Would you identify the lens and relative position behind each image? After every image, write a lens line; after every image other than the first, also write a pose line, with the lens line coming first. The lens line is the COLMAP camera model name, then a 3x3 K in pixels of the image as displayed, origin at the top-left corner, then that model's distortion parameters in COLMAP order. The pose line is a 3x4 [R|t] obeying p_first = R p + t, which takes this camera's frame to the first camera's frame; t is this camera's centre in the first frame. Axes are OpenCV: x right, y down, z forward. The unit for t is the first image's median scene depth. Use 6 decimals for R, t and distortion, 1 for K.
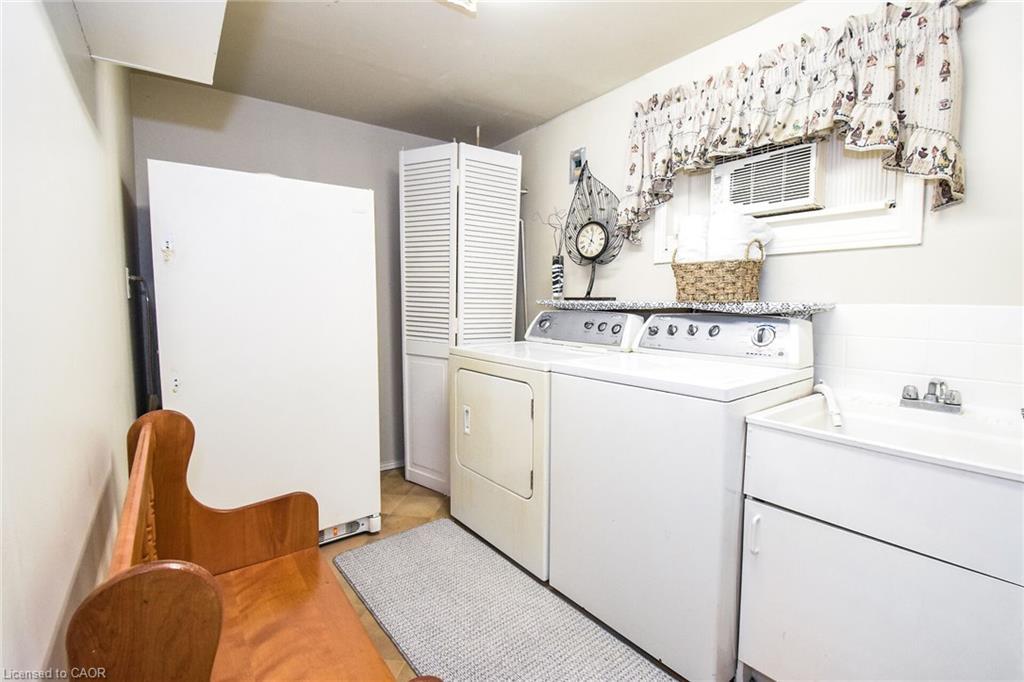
lens RADIAL K [[456.7, 0, 514.2], [0, 456.7, 342.3], [0, 0, 1]] dist [0.008647, -0.018065]
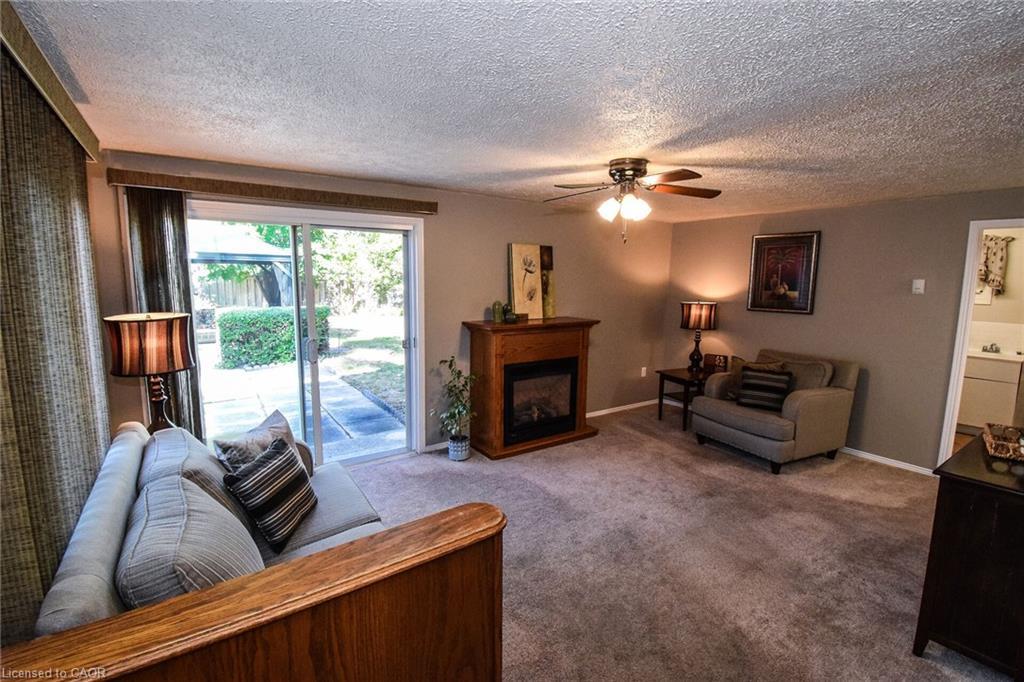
lens RADIAL K [[456.7, 0, 516.8], [0, 456.7, 339.1], [0, 0, 1]] dist [0.008647, -0.018065]
pose [[0.999186, 0.018996, -0.035598, -1.957304], [-0.017464, 0.998929, 0.042856, -0.030360], [0.036374, -0.042200, 0.998447, -1.948017]]
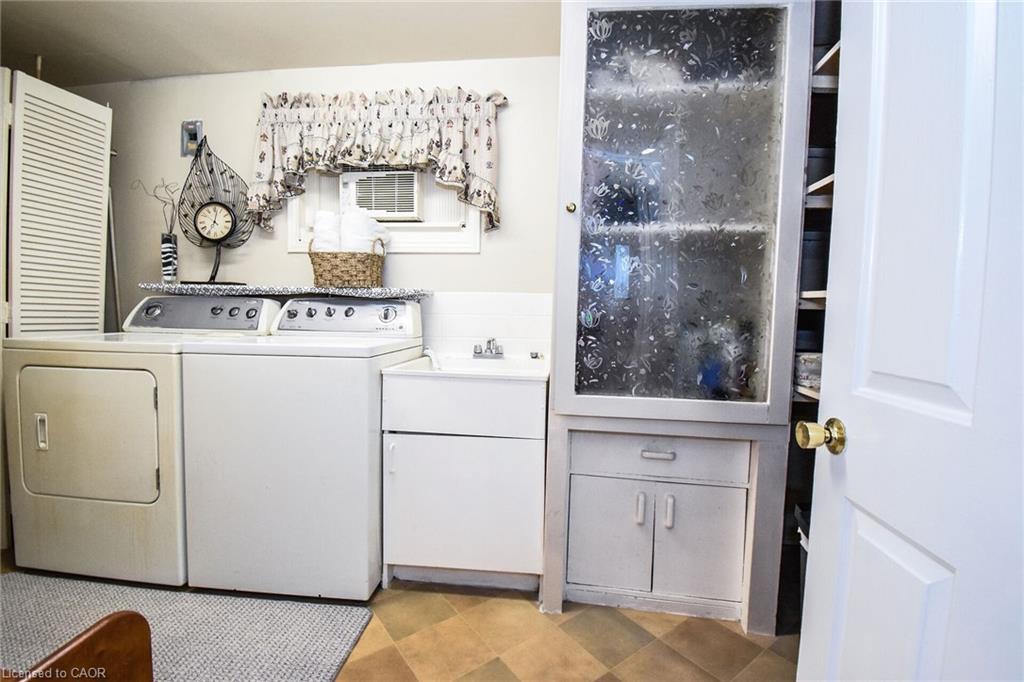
lens RADIAL K [[456.7, 0, 509.1], [0, 456.7, 339.3], [0, 0, 1]] dist [0.008647, -0.018065]
pose [[0.705979, -0.026595, 0.707733, -0.105104], [0.040971, 0.999155, -0.003323, 0.065795], [-0.707047, 0.031342, 0.706472, -0.118932]]
